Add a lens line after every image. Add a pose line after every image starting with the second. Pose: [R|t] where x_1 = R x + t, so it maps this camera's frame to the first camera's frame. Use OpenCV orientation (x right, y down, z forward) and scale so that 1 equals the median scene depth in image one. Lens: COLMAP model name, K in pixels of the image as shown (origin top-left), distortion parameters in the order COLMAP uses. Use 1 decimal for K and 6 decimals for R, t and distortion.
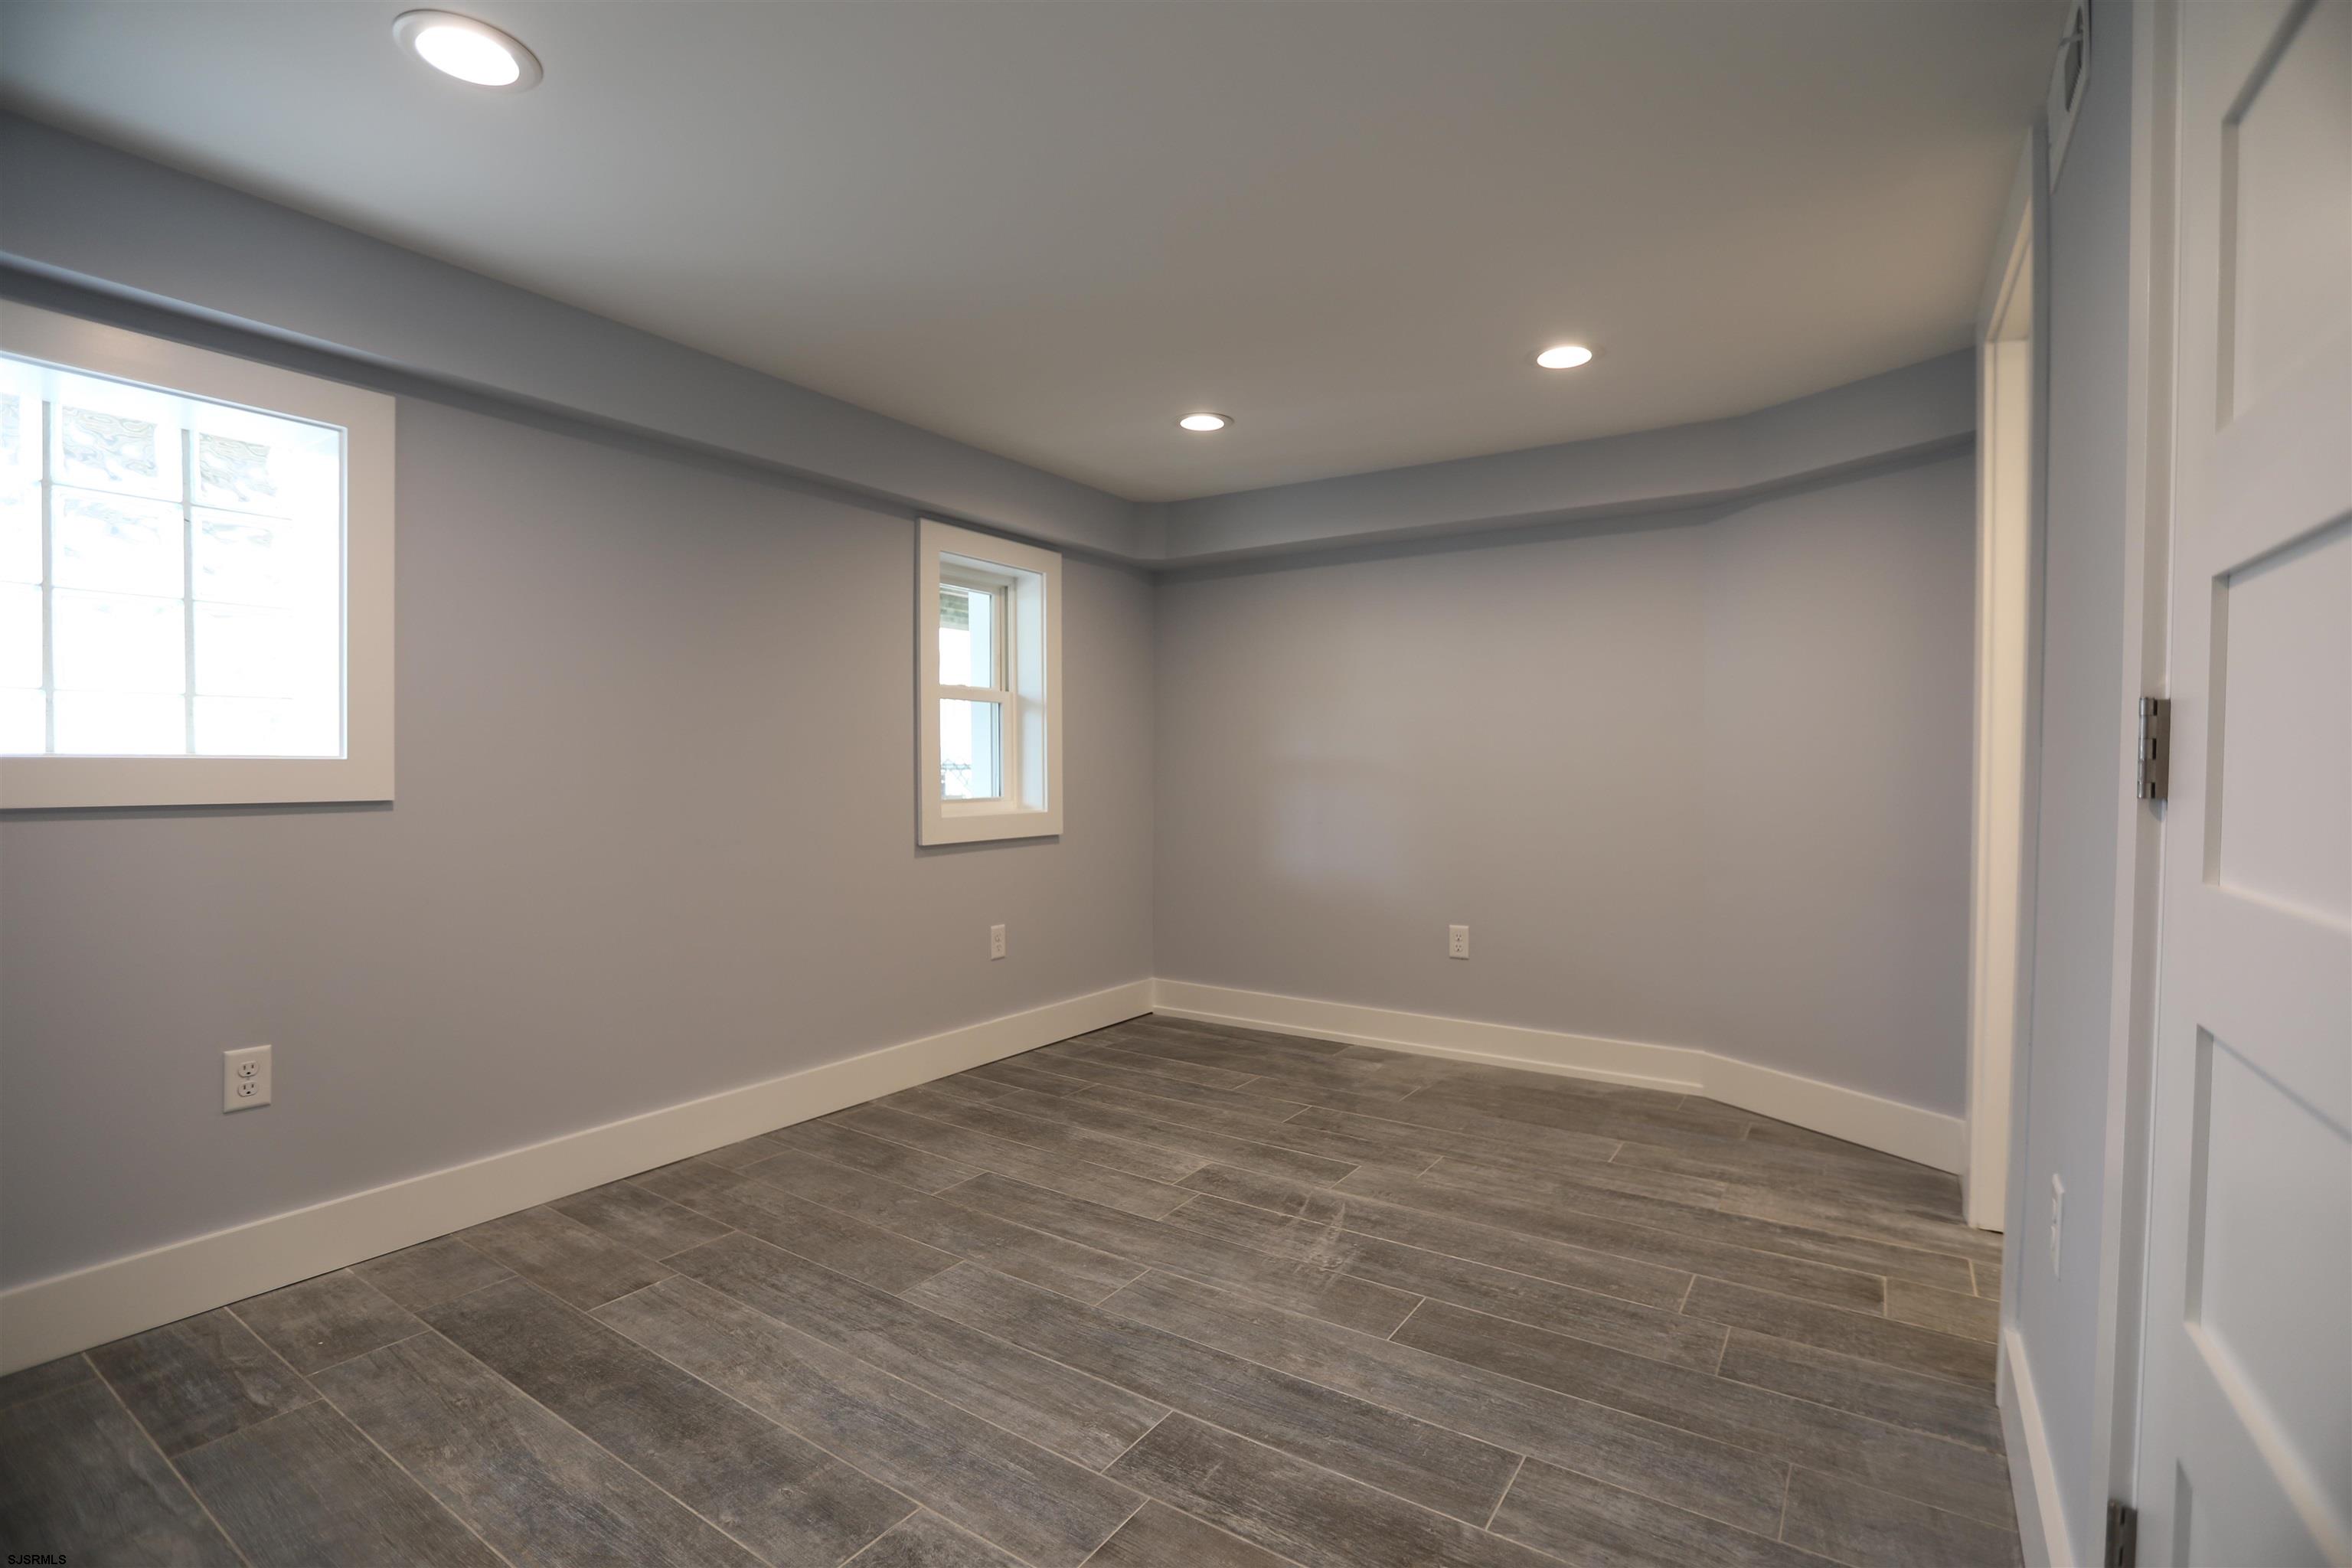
lens RADIAL K [[1083.6, 0, 1187.5], [0, 1083.6, 796.5], [0, 0, 1]] dist [-0.063891, 0.022608]
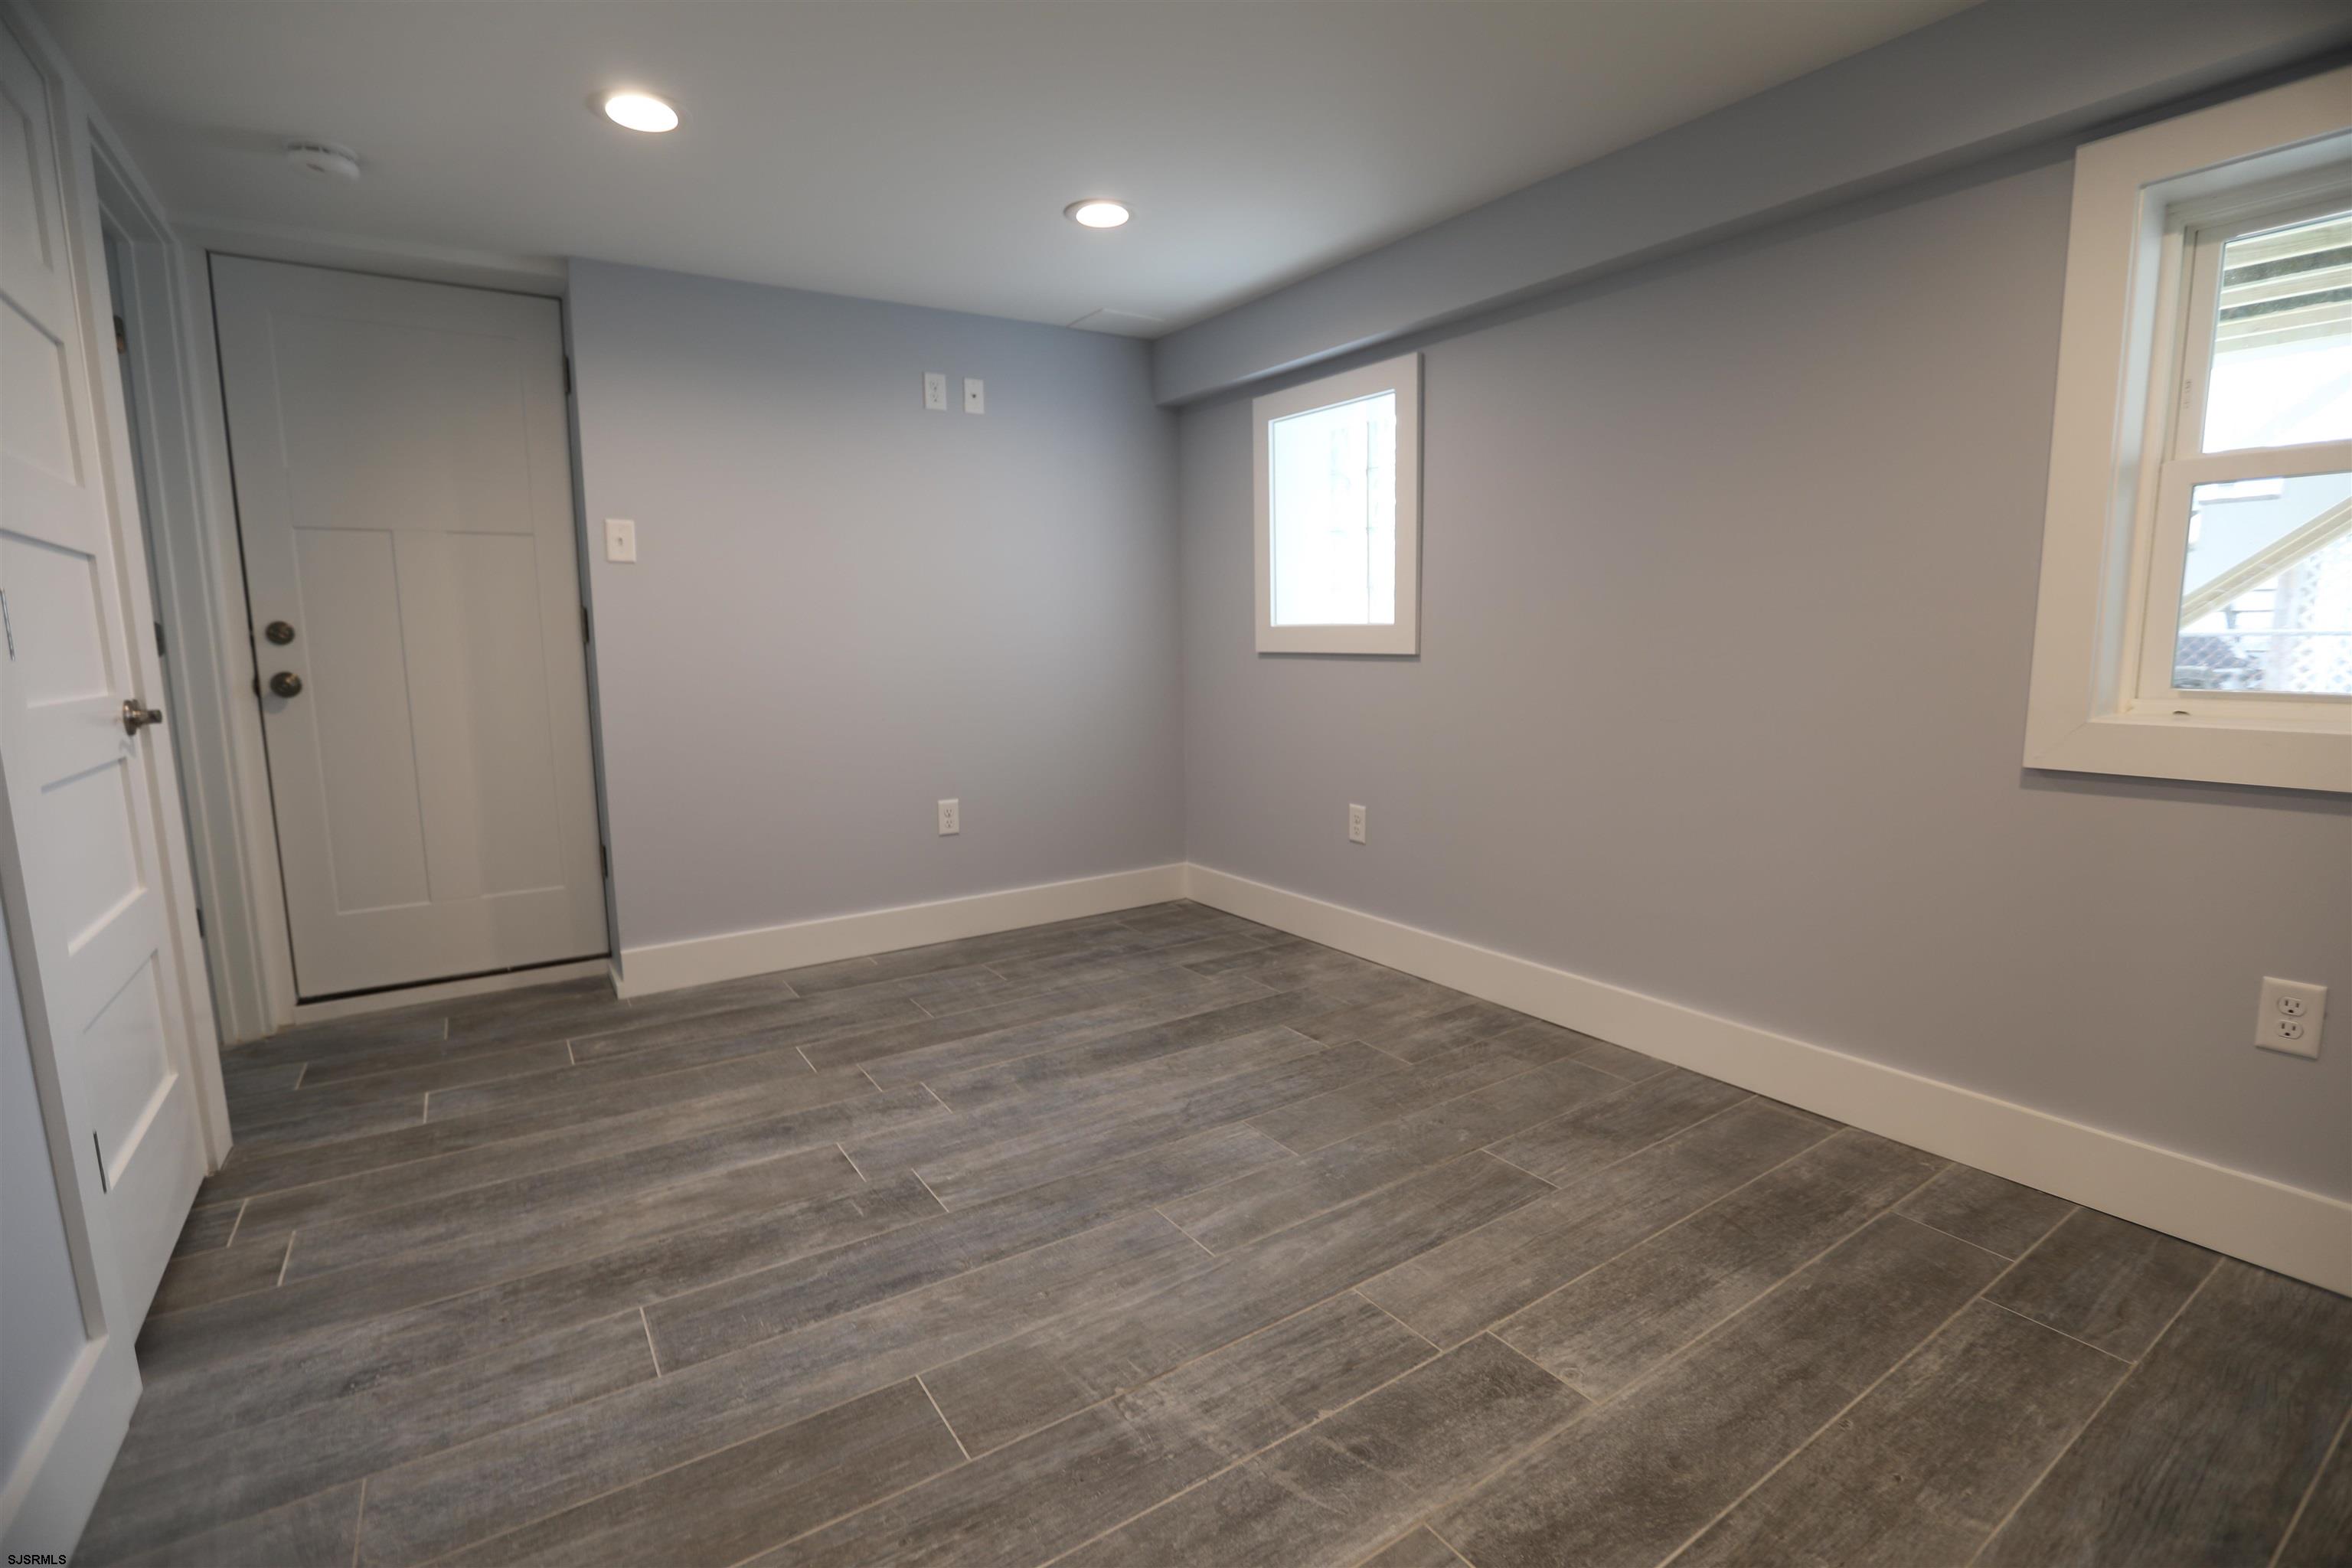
lens RADIAL K [[1083.6, 0, 1187.5], [0, 1083.6, 796.5], [0, 0, 1]] dist [-0.063891, 0.022608]
pose [[-0.393220, 0.135746, -0.909368, 0.733198], [-0.018118, 0.987705, 0.155274, -0.029972], [0.919266, 0.077532, -0.385926, 1.402641]]
